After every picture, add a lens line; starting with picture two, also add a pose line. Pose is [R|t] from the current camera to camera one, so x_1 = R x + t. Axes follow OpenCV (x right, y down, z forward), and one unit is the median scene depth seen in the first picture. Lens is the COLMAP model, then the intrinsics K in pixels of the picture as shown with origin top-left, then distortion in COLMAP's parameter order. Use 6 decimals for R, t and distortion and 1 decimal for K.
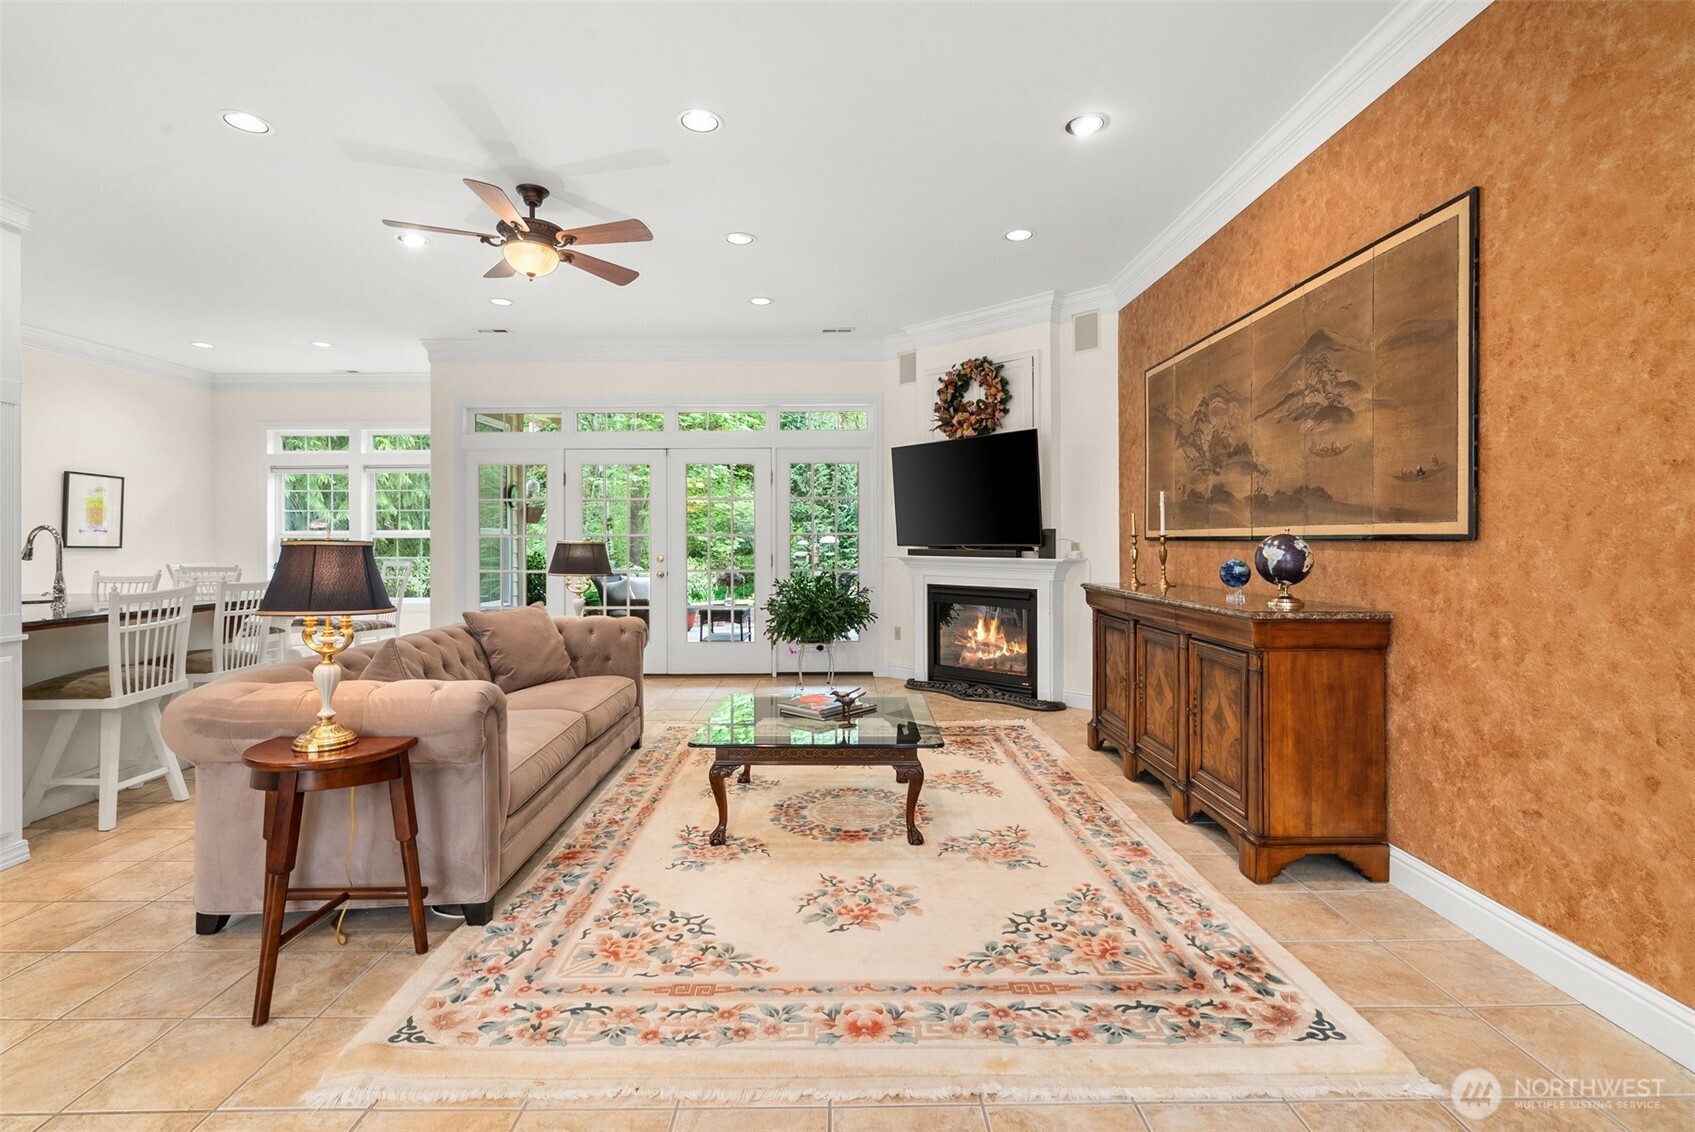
lens RADIAL K [[777.2, 0, 847.0], [0, 777.2, 542.2], [0, 0, 1]] dist [-0.004011, 0.001158]
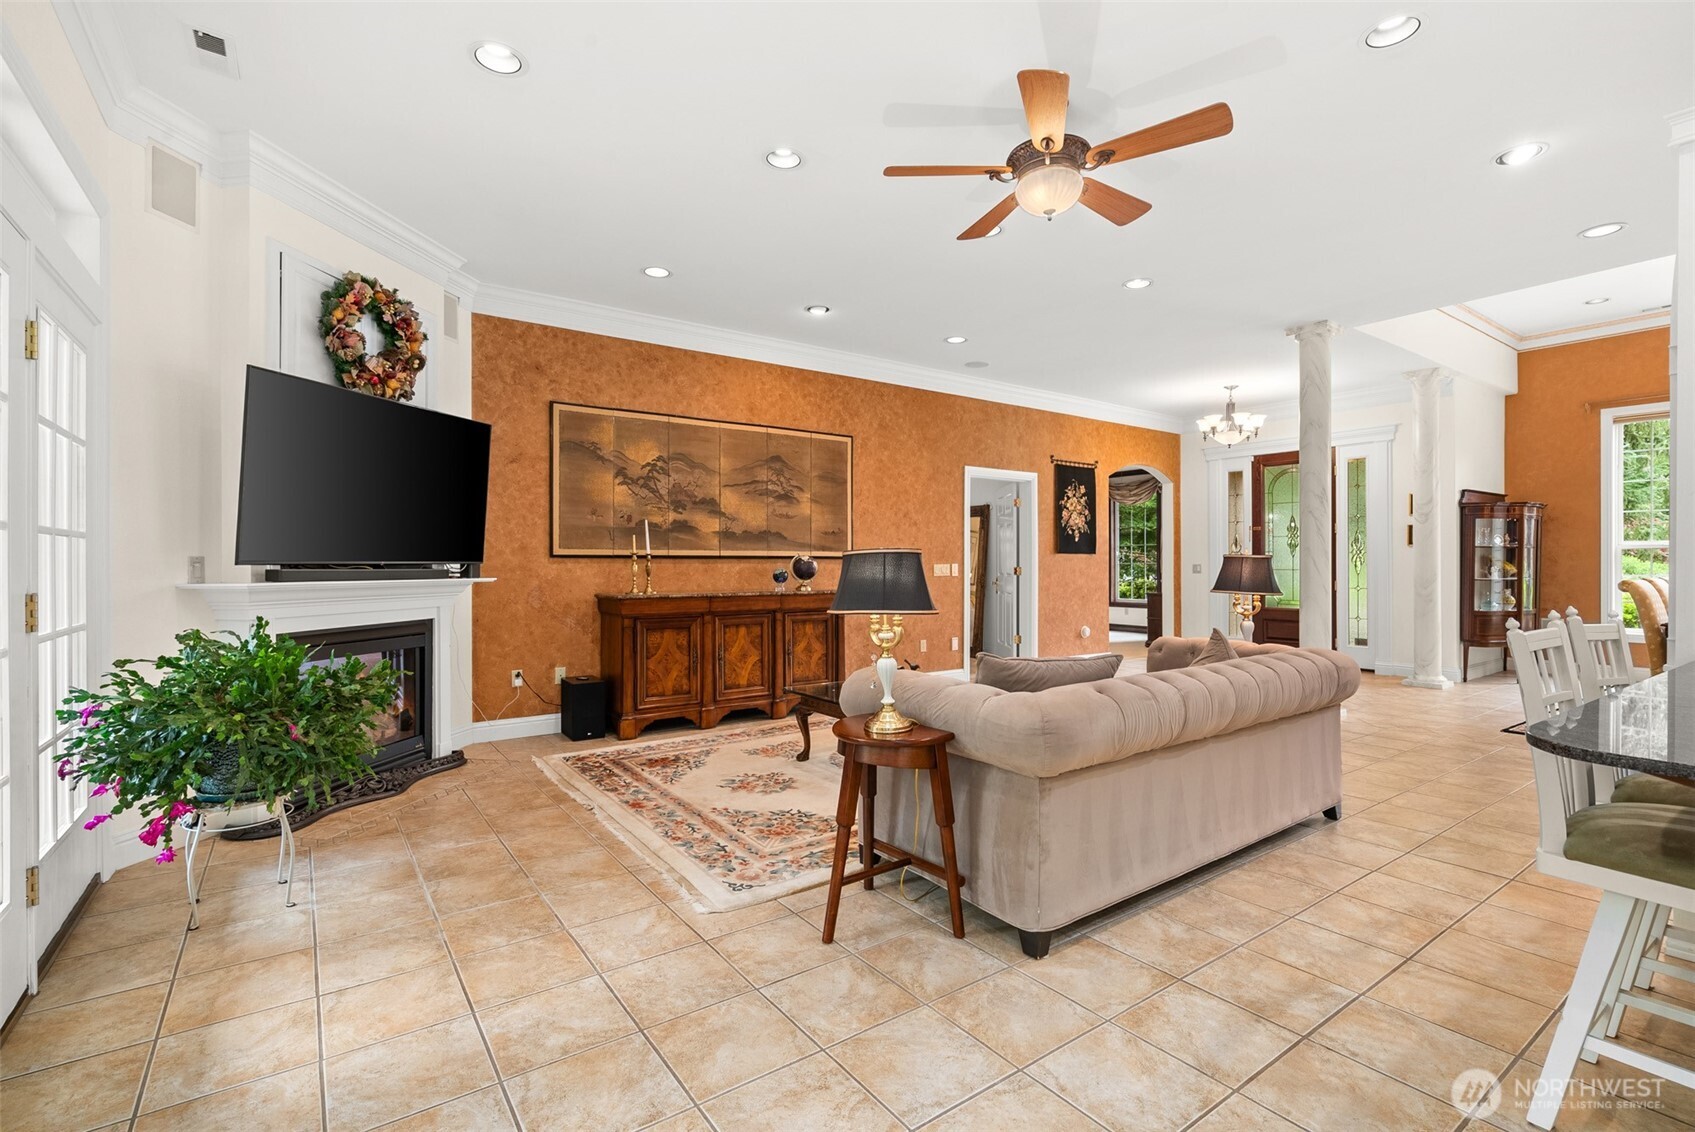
lens RADIAL K [[777.2, 0, 847.0], [0, 777.2, 542.2], [0, 0, 1]] dist [-0.004011, 0.001158]
pose [[-0.576506, 0.021984, 0.816797, -1.285652], [0.001648, 0.999667, -0.025743, 0.008463], [-0.817091, -0.013495, -0.576351, 2.253090]]
